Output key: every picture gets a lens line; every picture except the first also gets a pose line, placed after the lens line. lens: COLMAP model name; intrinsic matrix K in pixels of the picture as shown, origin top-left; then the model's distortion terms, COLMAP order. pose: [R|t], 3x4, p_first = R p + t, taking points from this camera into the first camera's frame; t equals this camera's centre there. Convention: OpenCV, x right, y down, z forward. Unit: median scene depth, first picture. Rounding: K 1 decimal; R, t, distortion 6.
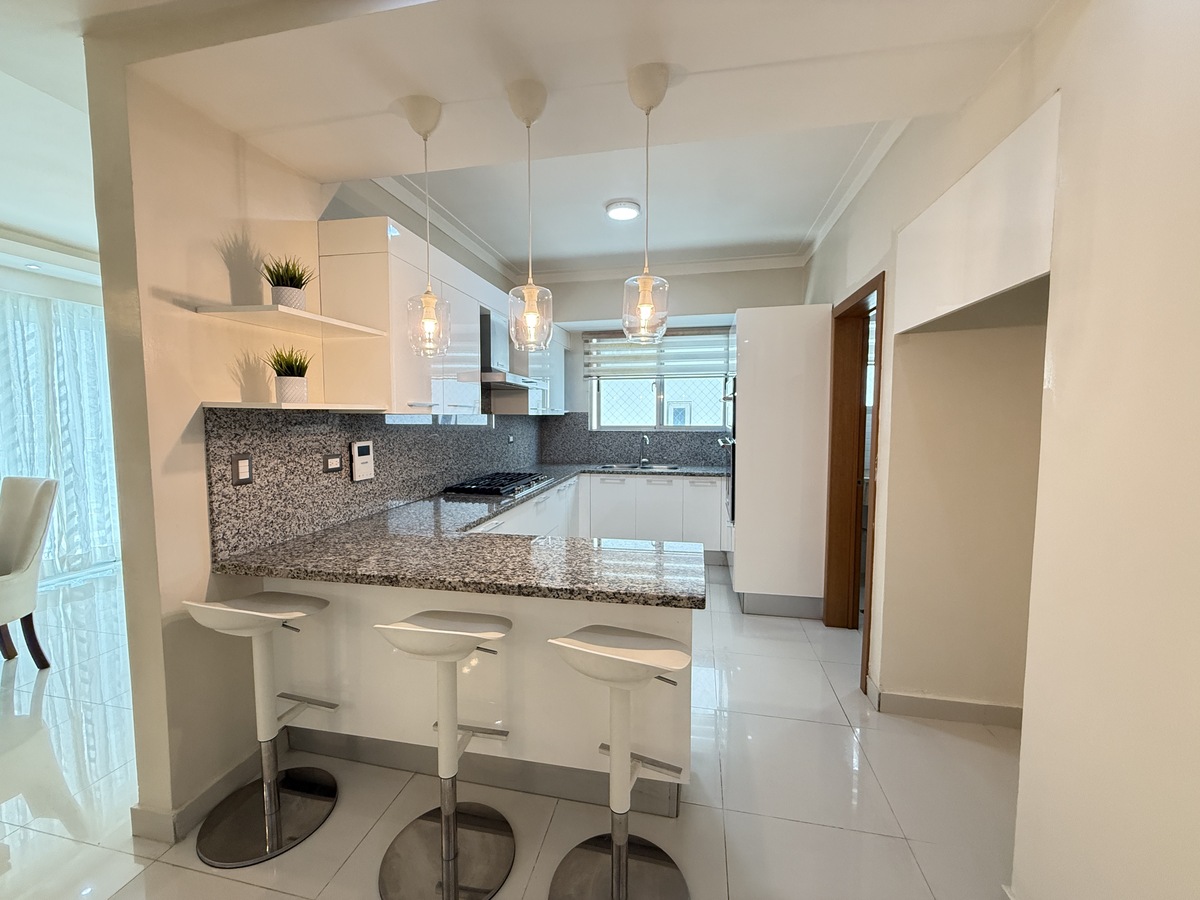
lens RADIAL K [[477.8, 0, 593.5], [0, 477.8, 448.0], [0, 0, 1]] dist [0.002228, 0.000050]
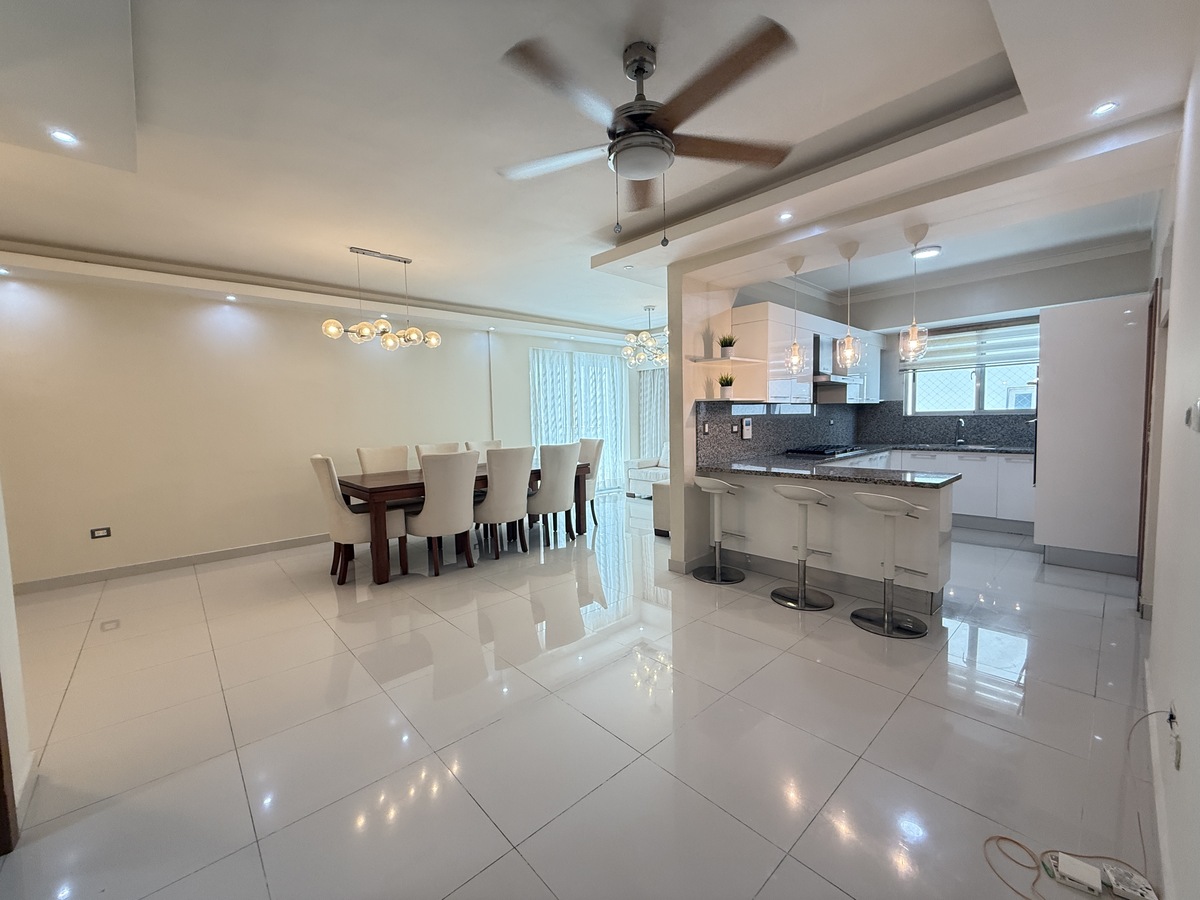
lens RADIAL K [[477.8, 0, 597.4], [0, 477.8, 449.1], [0, 0, 1]] dist [0.002228, 0.000050]
pose [[0.815931, 0.021558, -0.577748, 0.127985], [-0.017154, 0.999767, 0.013079, 0.095442], [0.577895, -0.000761, 0.816111, -0.897041]]
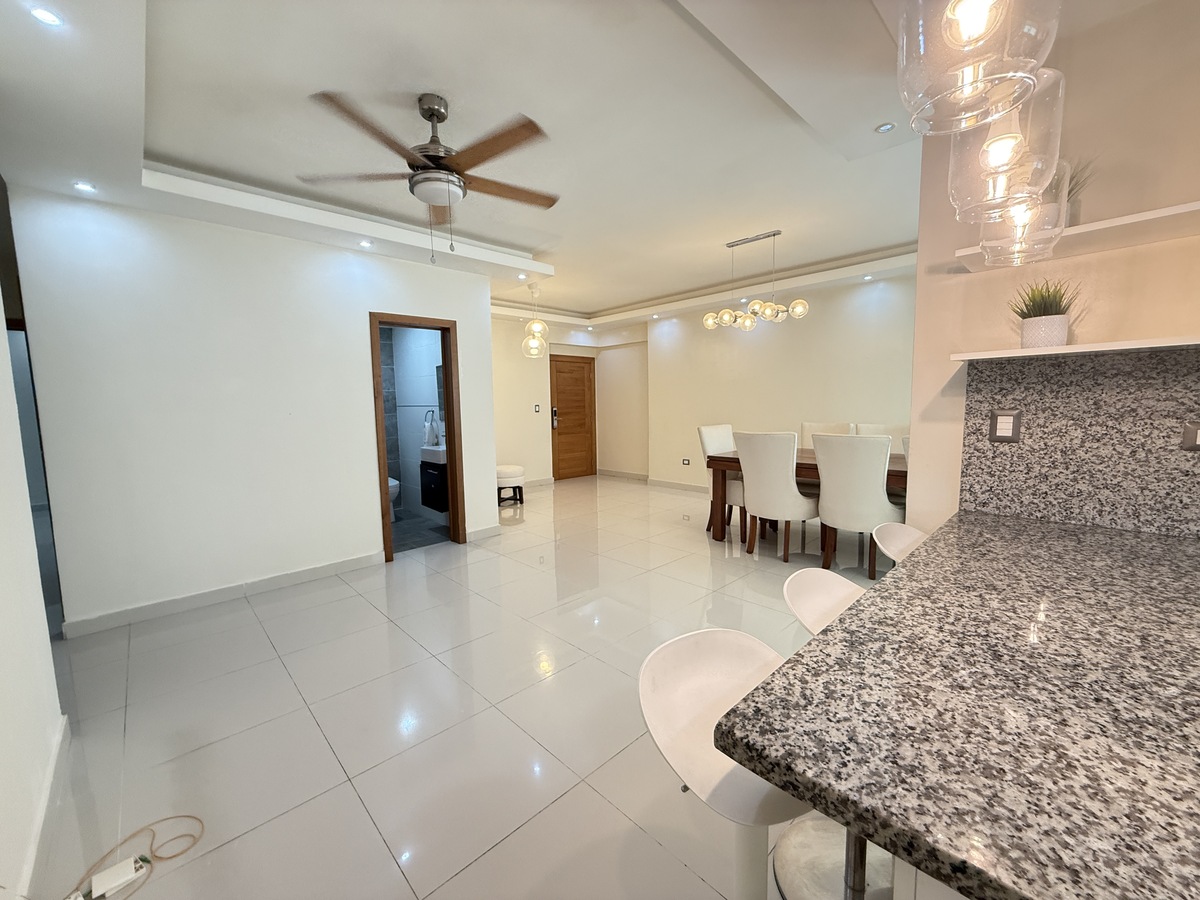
lens RADIAL K [[477.8, 0, 599.9], [0, 477.8, 453.3], [0, 0, 1]] dist [0.002228, 0.000050]
pose [[-0.552083, 0.100626, -0.827695, 0.377940], [-0.037738, 0.988658, 0.145367, -0.007077], [0.832935, 0.111491, -0.542024, 0.652303]]
